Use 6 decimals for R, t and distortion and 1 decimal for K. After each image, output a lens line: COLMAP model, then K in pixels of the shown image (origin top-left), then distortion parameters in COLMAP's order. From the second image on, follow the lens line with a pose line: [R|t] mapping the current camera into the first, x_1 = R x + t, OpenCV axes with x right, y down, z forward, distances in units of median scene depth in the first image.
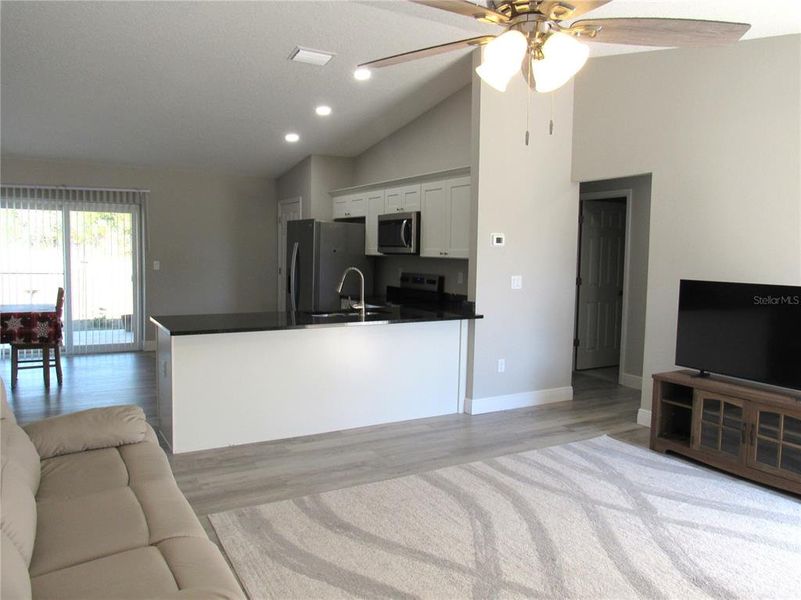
lens RADIAL K [[604.7, 0, 400.5], [0, 604.7, 300.0], [0, 0, 1]] dist [-0.022153, 0.004062]
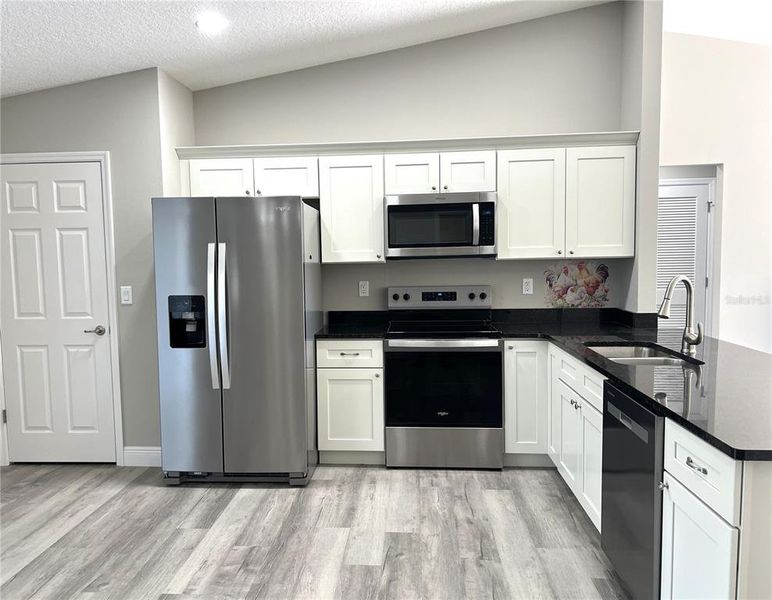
lens RADIAL K [[601.1, 0, 370.4], [0, 601.1, 305.6], [0, 0, 1]] dist [0.094494, -0.150407]
pose [[0.565272, -0.095856, 0.819316, -0.850674], [0.094000, 0.994241, 0.051468, -0.095905], [-0.819531, 0.047922, 0.571027, 1.024029]]
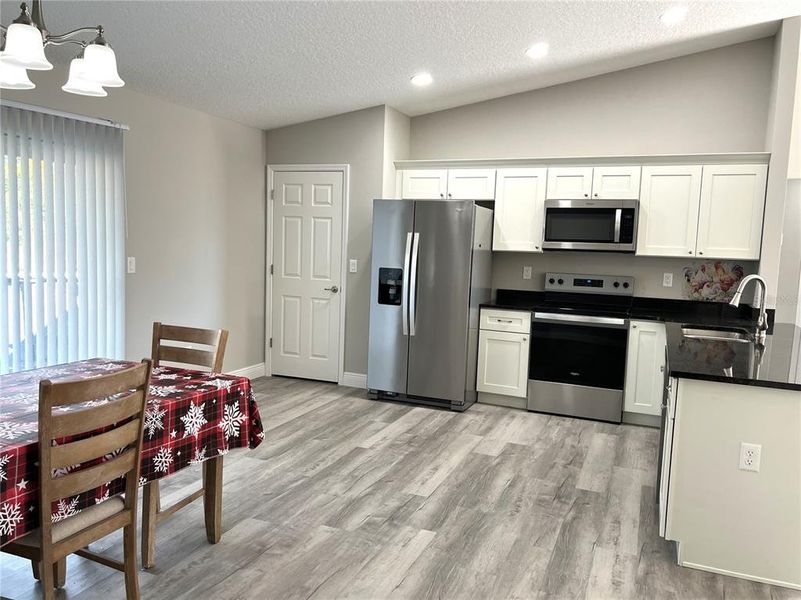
lens RADIAL K [[616.4, 0, 404.8], [0, 616.4, 304.8], [0, 0, 1]] dist [0.063459, -0.102812]
pose [[0.791733, -0.053415, 0.608528, -1.029777], [0.029046, 0.998335, 0.049840, -0.078070], [-0.610177, -0.021785, 0.791966, 0.727044]]
